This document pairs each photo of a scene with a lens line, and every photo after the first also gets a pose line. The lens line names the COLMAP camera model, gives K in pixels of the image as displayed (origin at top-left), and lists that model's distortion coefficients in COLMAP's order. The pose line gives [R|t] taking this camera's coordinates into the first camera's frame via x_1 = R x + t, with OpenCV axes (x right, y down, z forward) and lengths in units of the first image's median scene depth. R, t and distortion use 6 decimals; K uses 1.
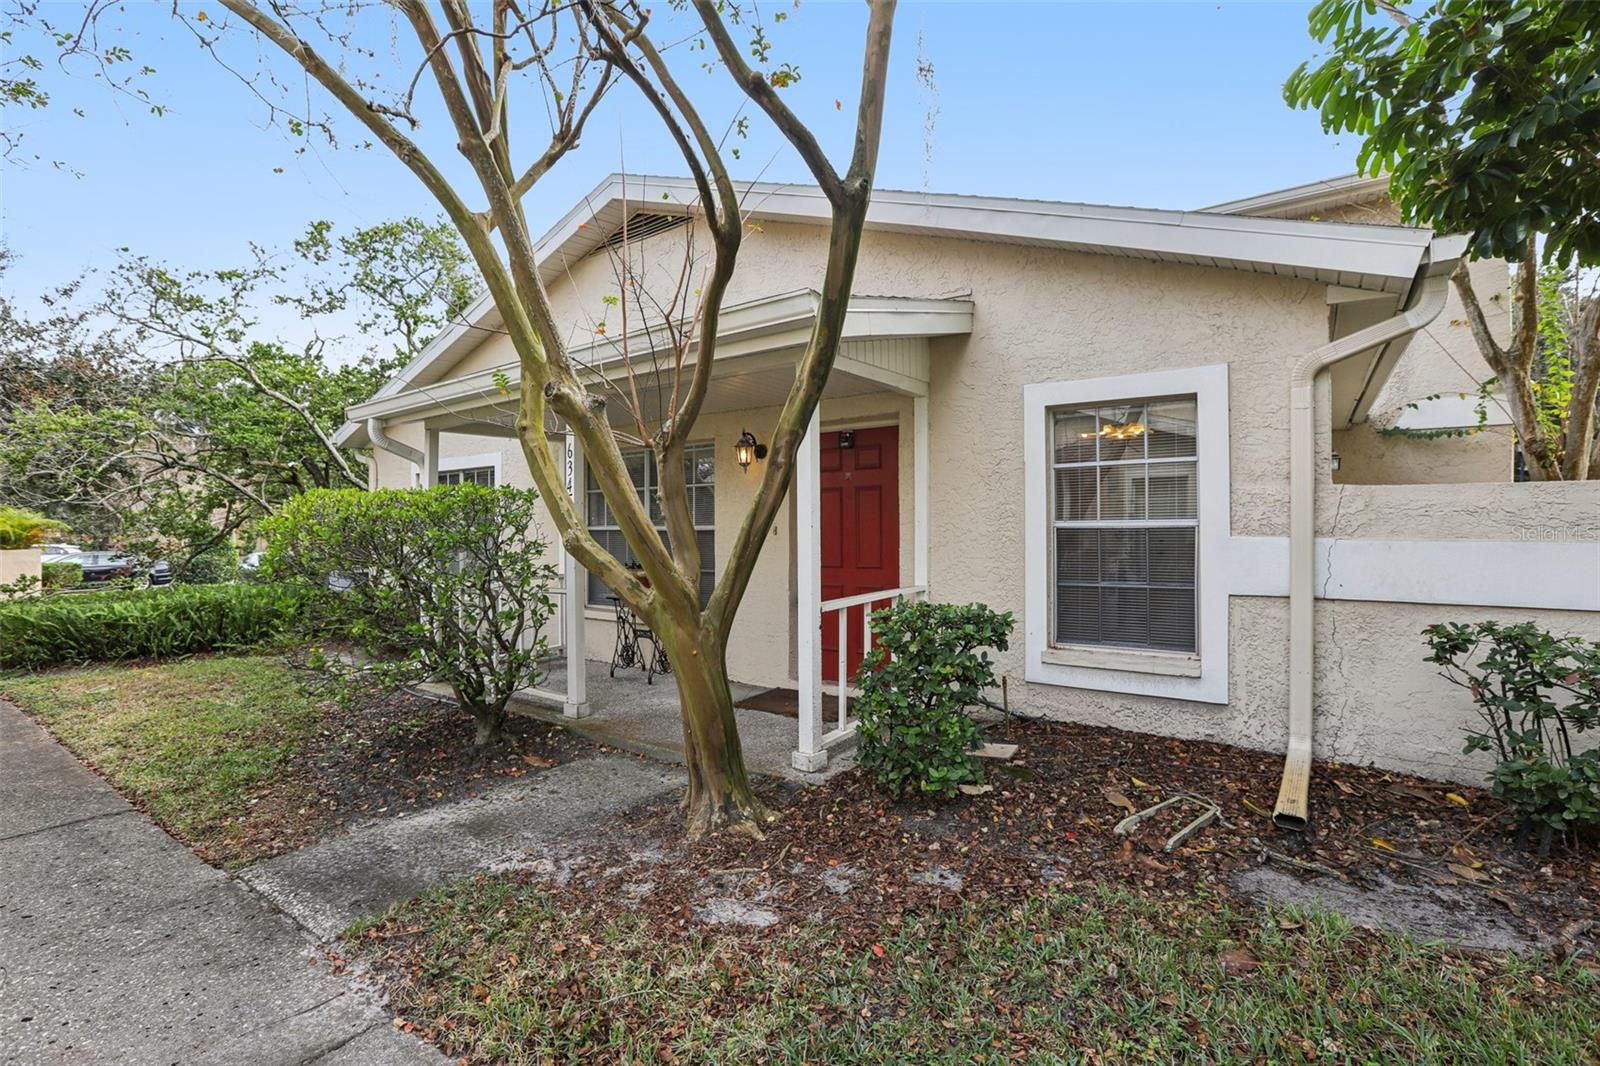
lens RADIAL K [[726.3, 0, 797.2], [0, 726.3, 532.9], [0, 0, 1]] dist [-0.053734, 0.017802]
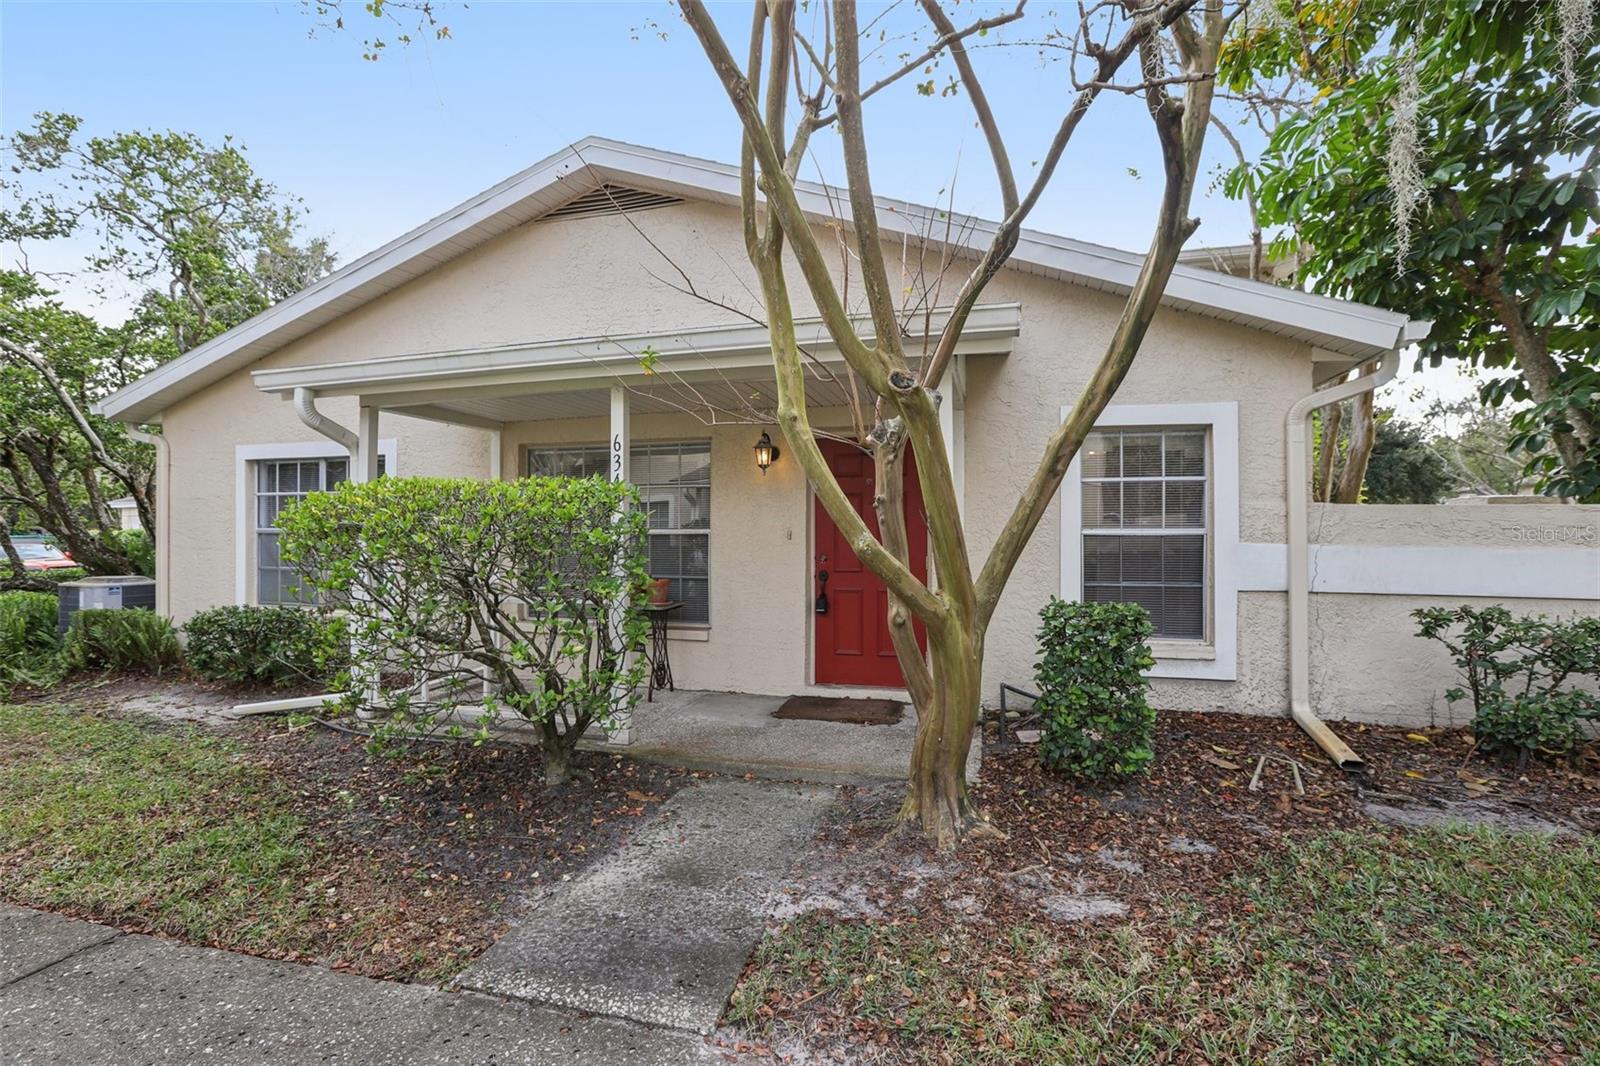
lens RADIAL K [[726.3, 0, 793.6], [0, 726.3, 537.2], [0, 0, 1]] dist [-0.053734, 0.017802]
pose [[0.937794, 0.006821, 0.347126, -0.536100], [-0.006504, 0.999977, -0.002077, 0.002584], [-0.347132, -0.000310, 0.937816, 0.118542]]
